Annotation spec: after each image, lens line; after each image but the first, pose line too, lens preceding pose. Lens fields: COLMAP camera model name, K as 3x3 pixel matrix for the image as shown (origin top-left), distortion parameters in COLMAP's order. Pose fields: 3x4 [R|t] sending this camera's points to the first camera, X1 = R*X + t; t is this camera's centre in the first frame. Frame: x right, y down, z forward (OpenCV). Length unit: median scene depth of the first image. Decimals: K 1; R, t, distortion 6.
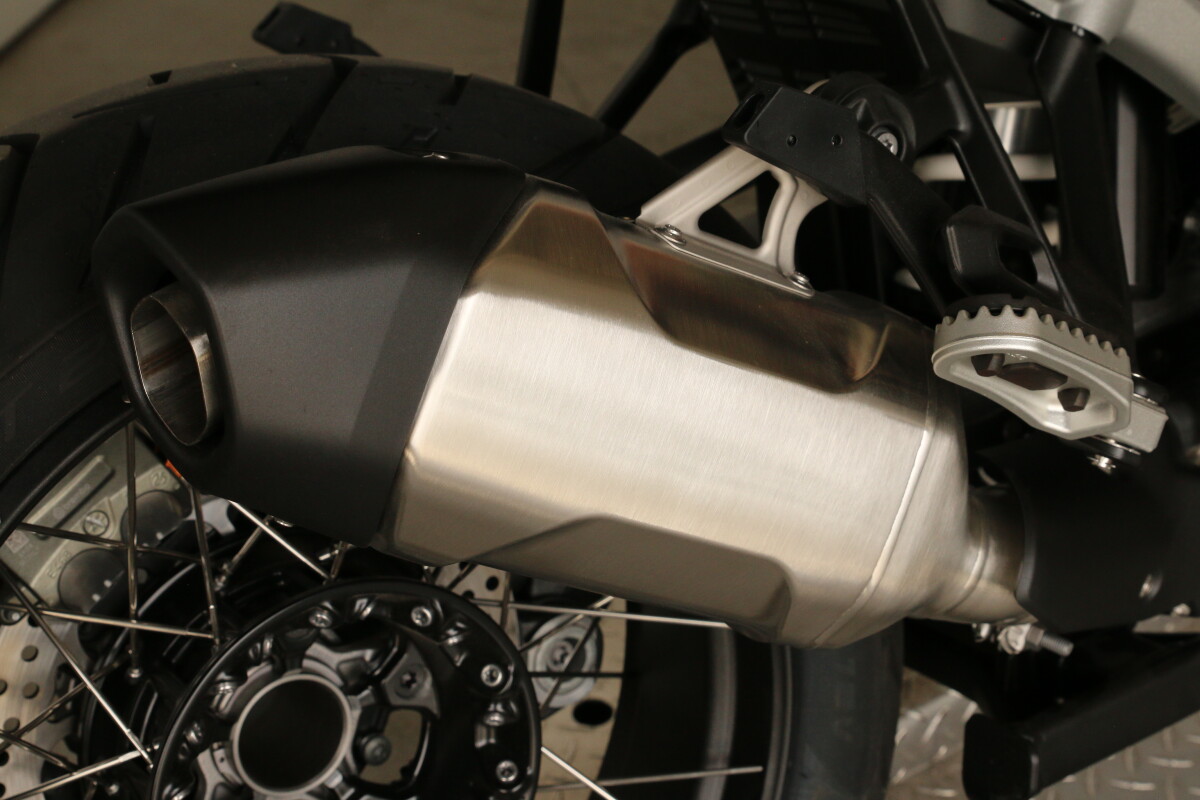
lens RADIAL K [[2216.1, 0, 600.0], [0, 2216.1, 400.0], [0, 0, 1]] dist [-0.012808, -0.006813]
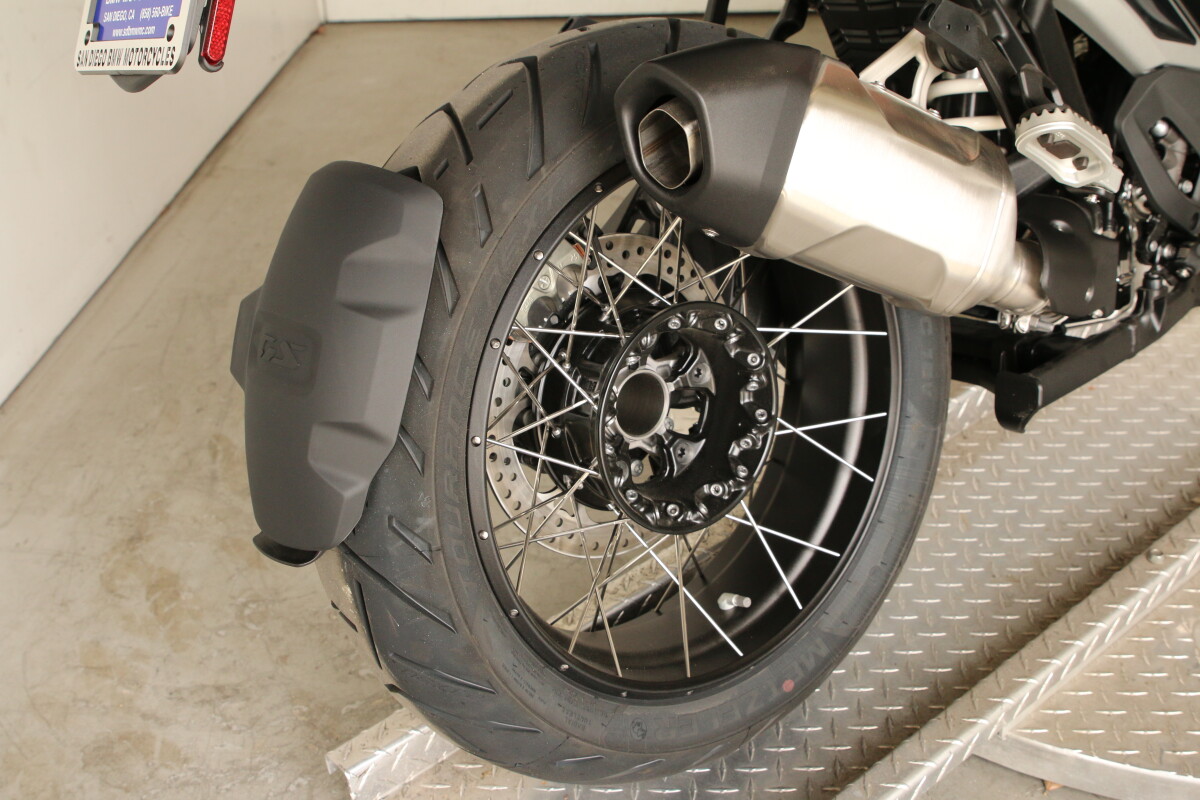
lens RADIAL K [[1546.5, 0, 600.0], [0, 1546.5, 400.0], [0, 0, 1]] dist [-0.073383, 0.022717]
pose [[0.993826, -0.071952, 0.084453, -0.304957], [0.073003, 0.997287, -0.009411, 0.172165], [-0.083546, 0.015518, 0.996383, -0.275585]]
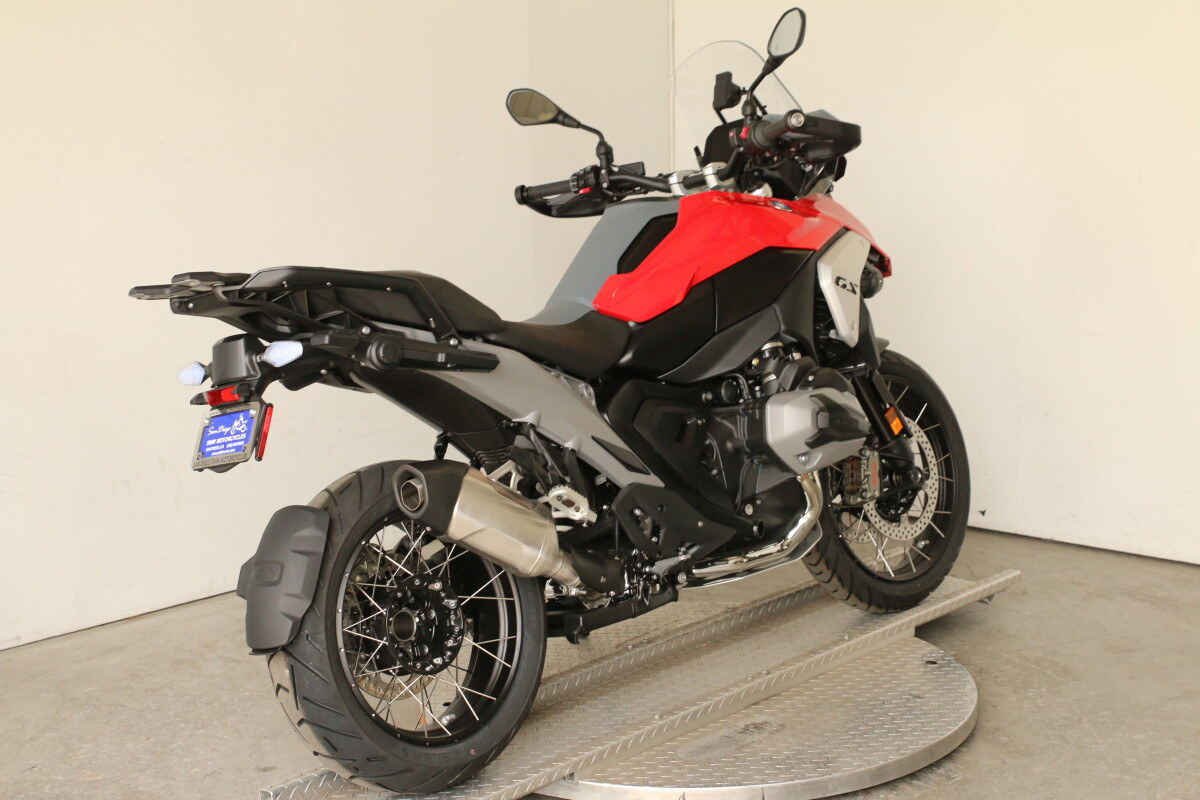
lens RADIAL K [[2011.7, 0, 600.0], [0, 2011.7, 400.0], [0, 0, 1]] dist [-0.035280, 0.133462]
pose [[0.973656, -0.045255, 0.223485, -0.660305], [0.123535, 0.928499, -0.350185, 1.227228], [-0.191658, 0.368568, 0.909629, -2.886481]]
